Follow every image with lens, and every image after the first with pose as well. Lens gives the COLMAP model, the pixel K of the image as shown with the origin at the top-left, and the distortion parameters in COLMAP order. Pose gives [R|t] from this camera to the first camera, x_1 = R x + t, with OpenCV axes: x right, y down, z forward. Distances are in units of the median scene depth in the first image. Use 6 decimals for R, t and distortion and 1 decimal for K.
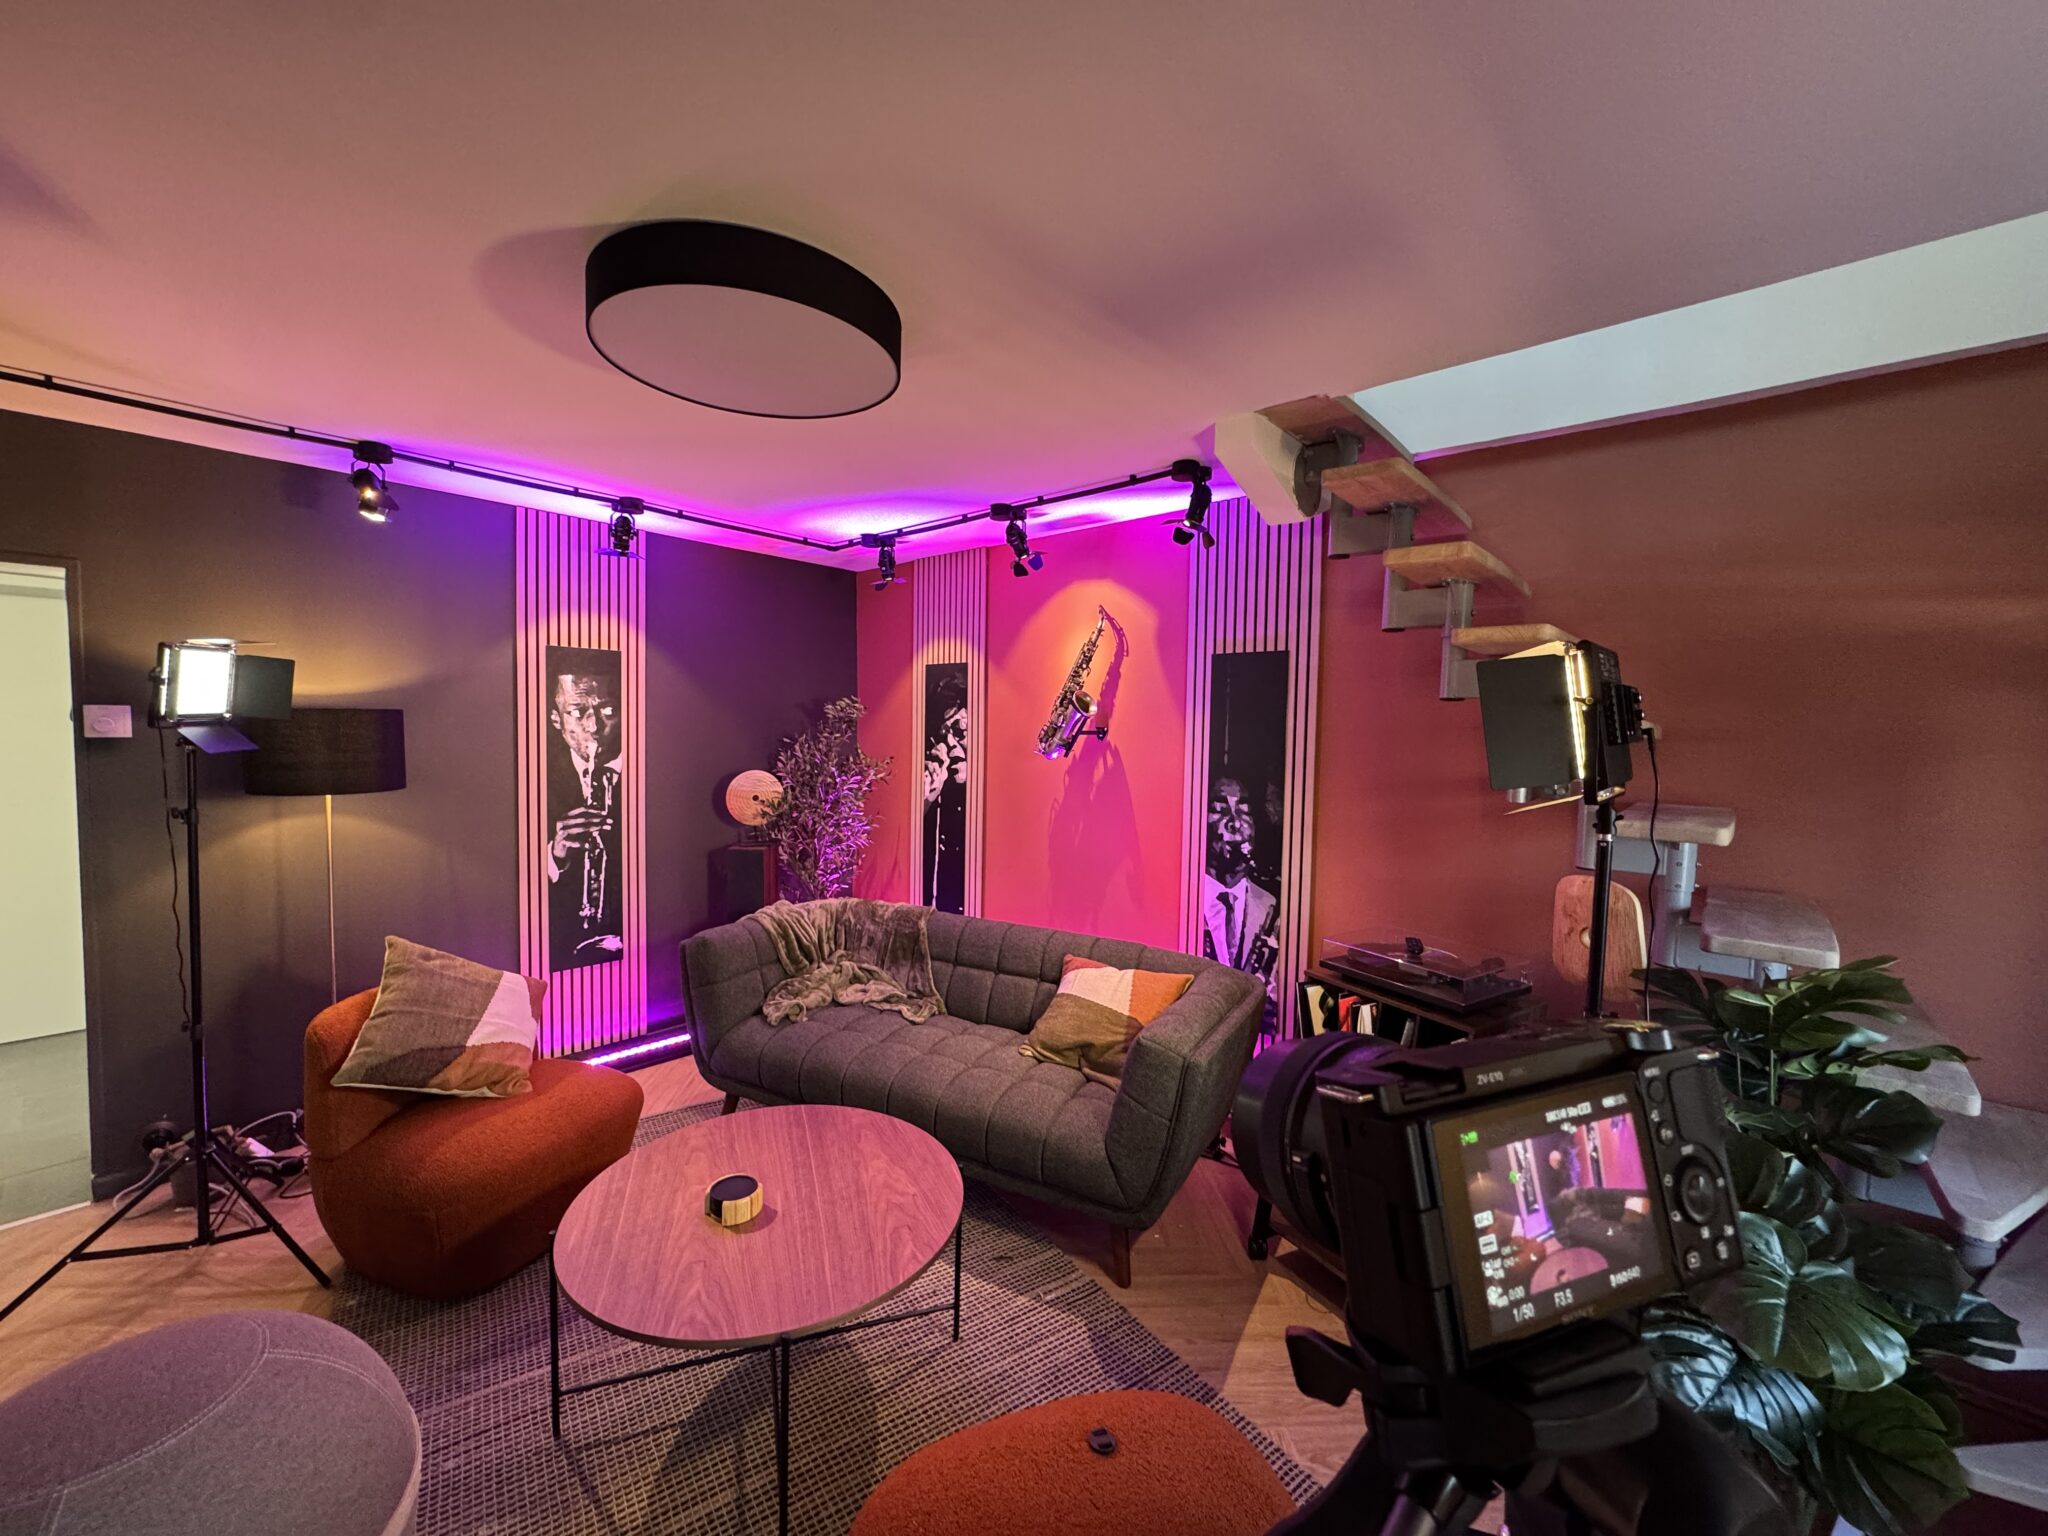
lens RADIAL K [[815.0, 0, 1030.3], [0, 815.0, 762.4], [0, 0, 1]] dist [-0.001527, 0.000690]
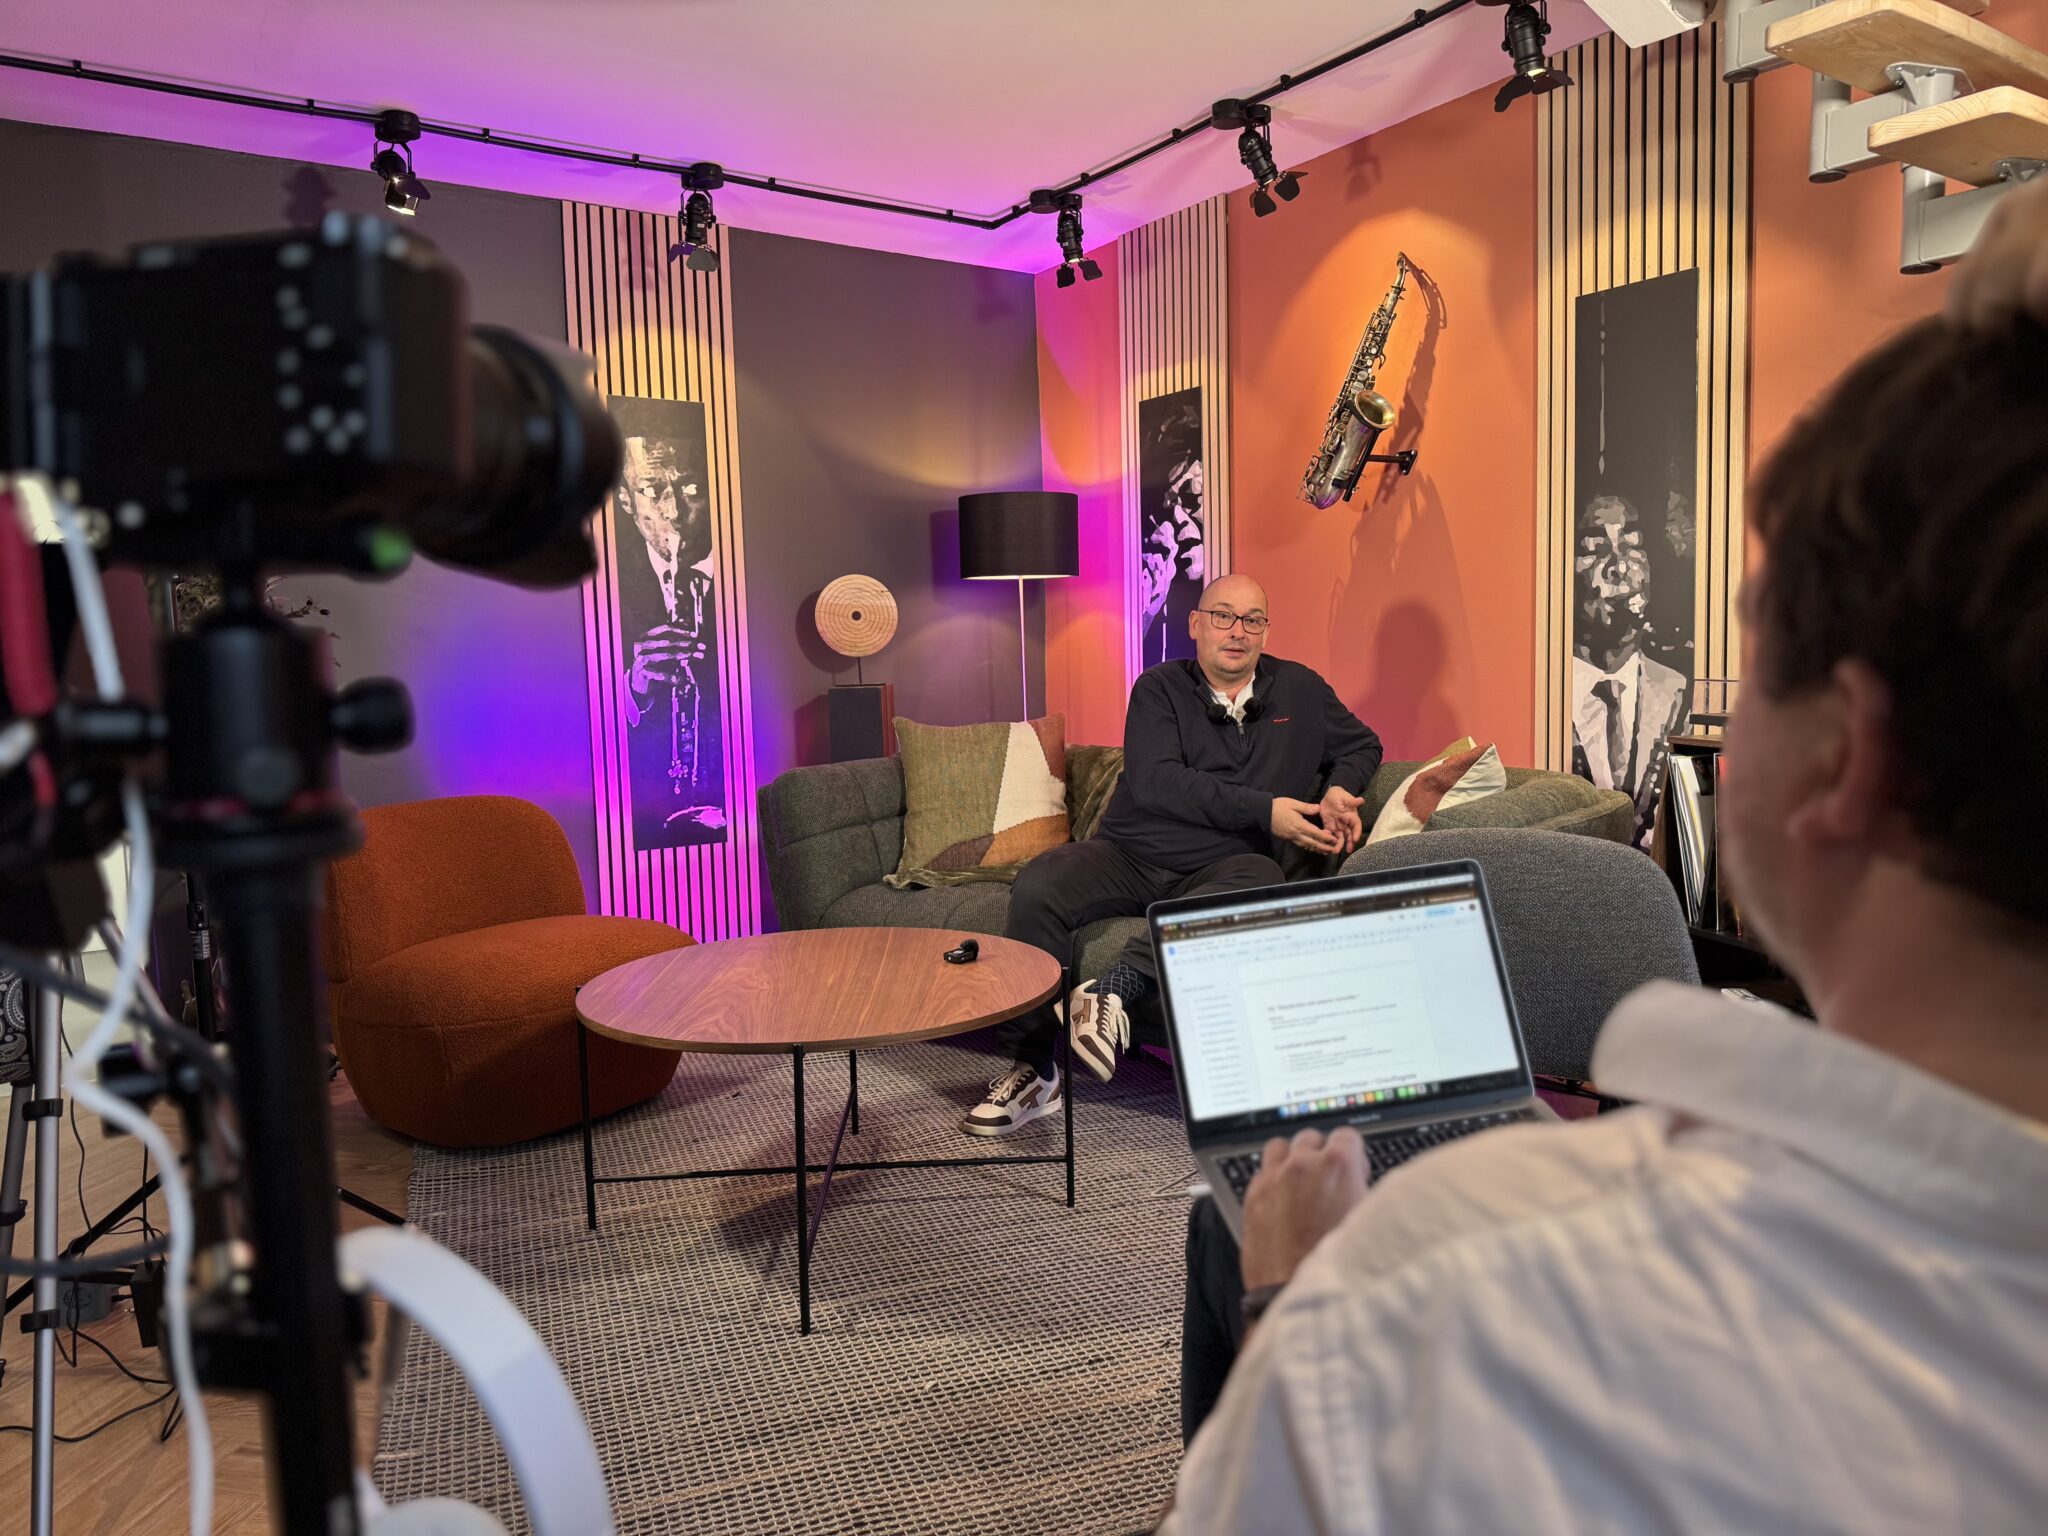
lens RADIAL K [[1448.7, 0, 1028.4], [0, 1448.7, 782.2], [0, 0, 1]] dist [0.069528, -0.081874]
pose [[0.968126, -0.024634, -0.249250, 0.080029], [0.035468, 0.998607, 0.039068, 0.159623], [0.247940, -0.046664, 0.967651, -0.176299]]
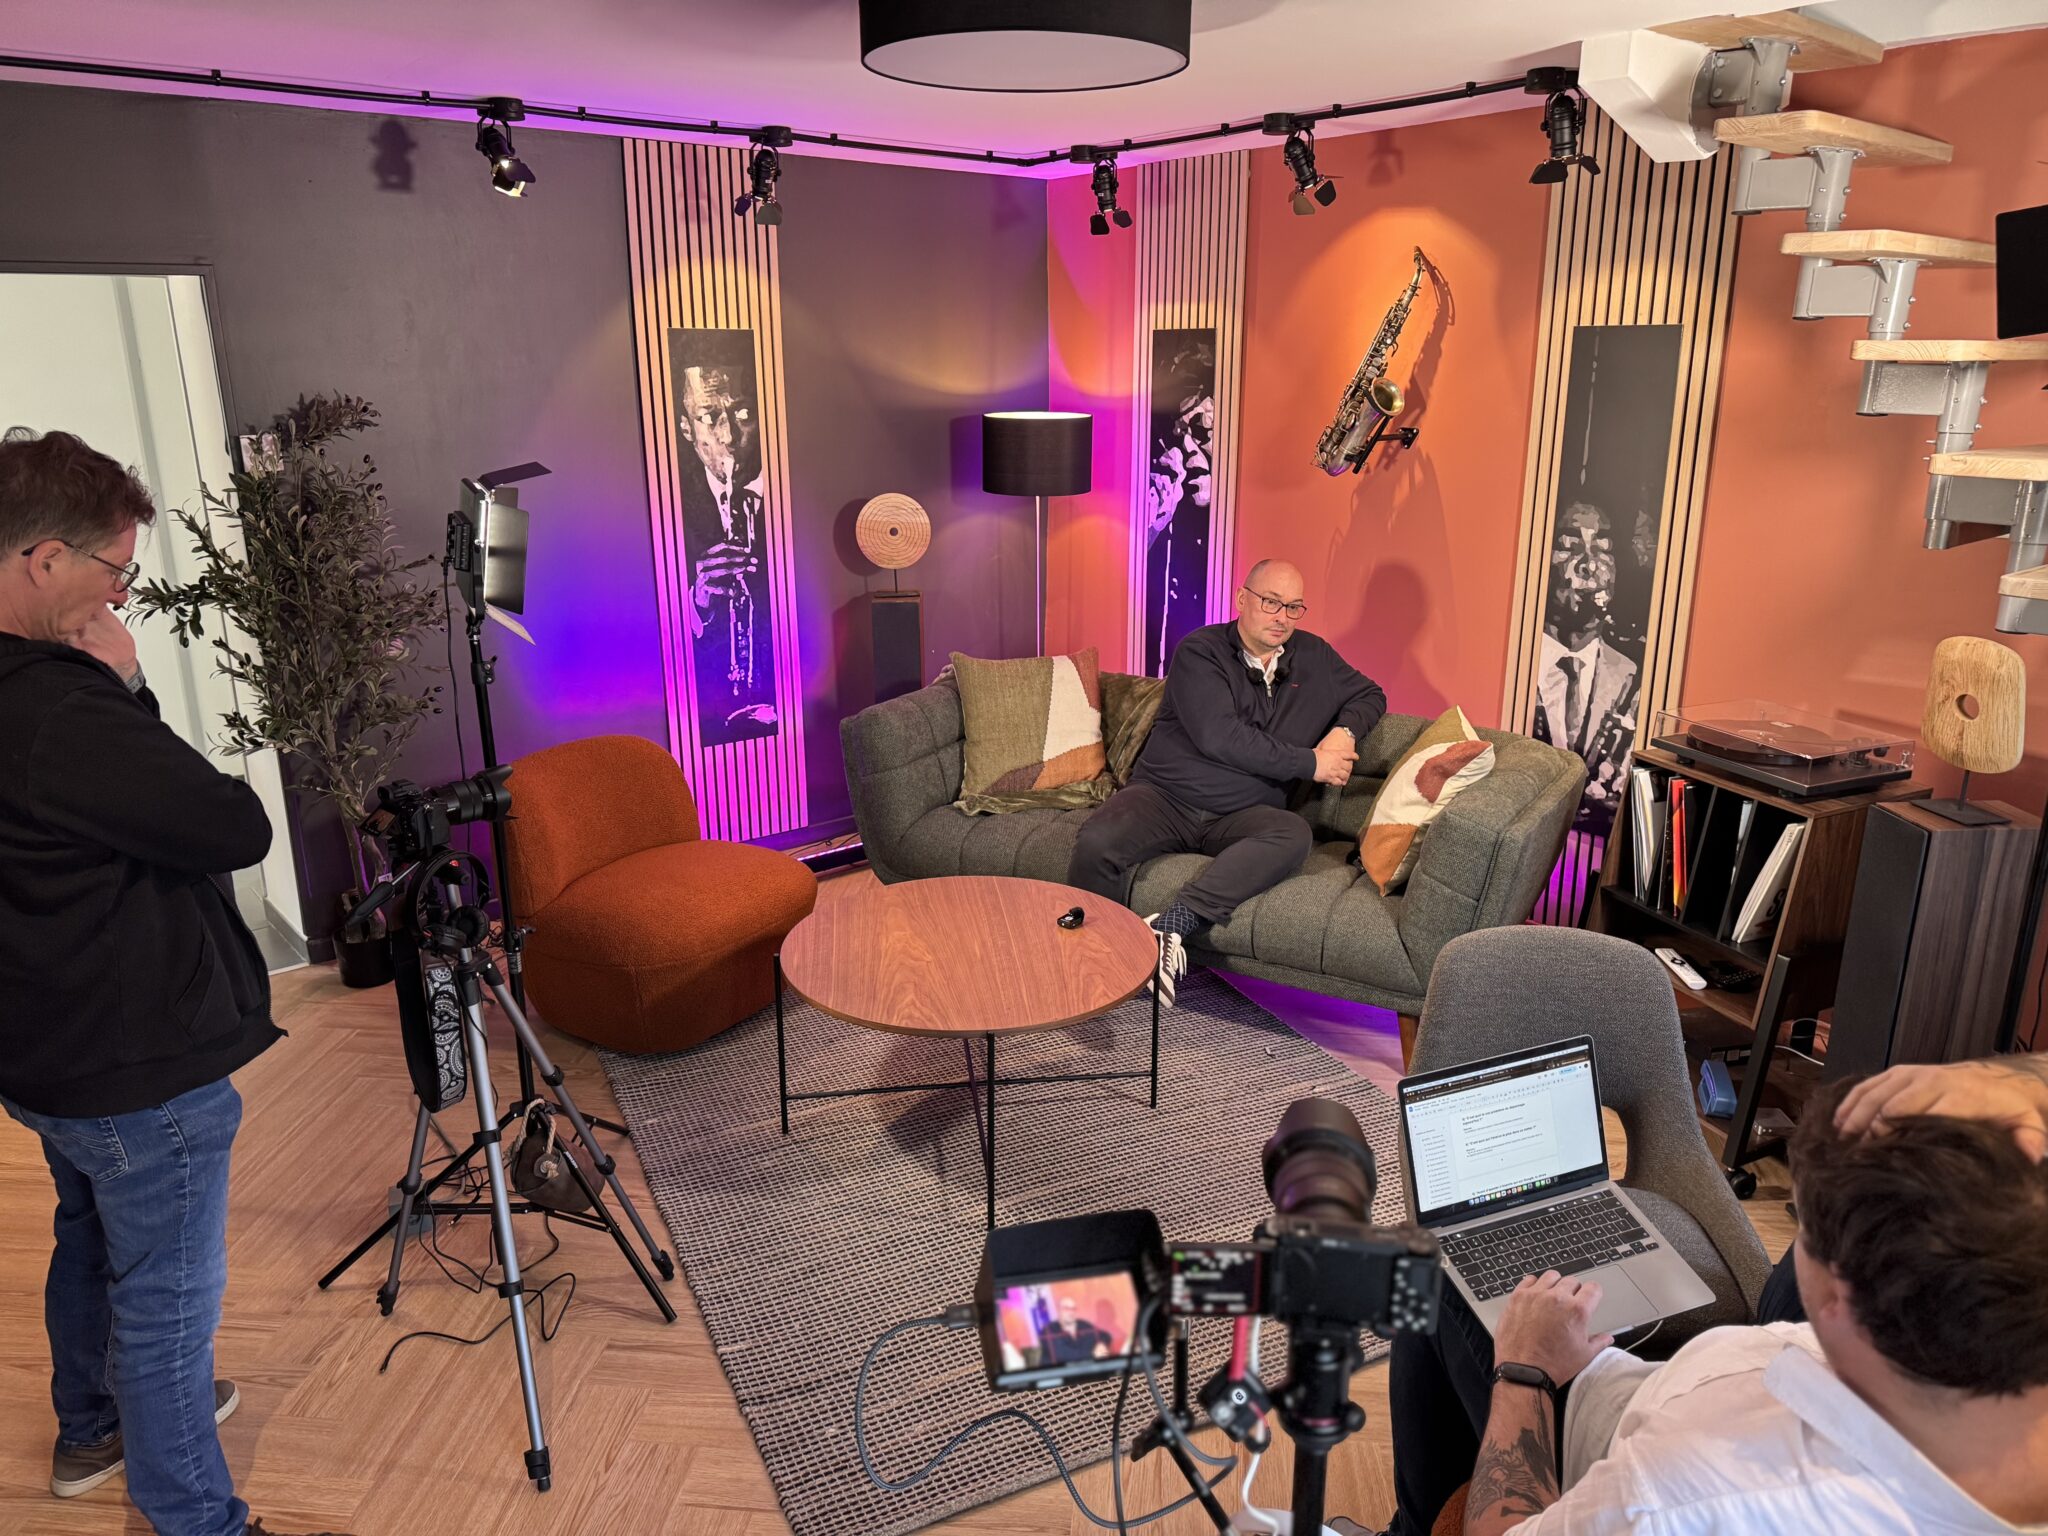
lens RADIAL K [[1448.7, 0, 1028.5], [0, 1448.7, 776.8], [0, 0, 1]] dist [0.069528, -0.081874]
pose [[0.987121, 0.022777, -0.158349, -0.033316], [0.014918, 0.972394, 0.232868, -0.049314], [0.159281, -0.232231, 0.959530, -0.360054]]
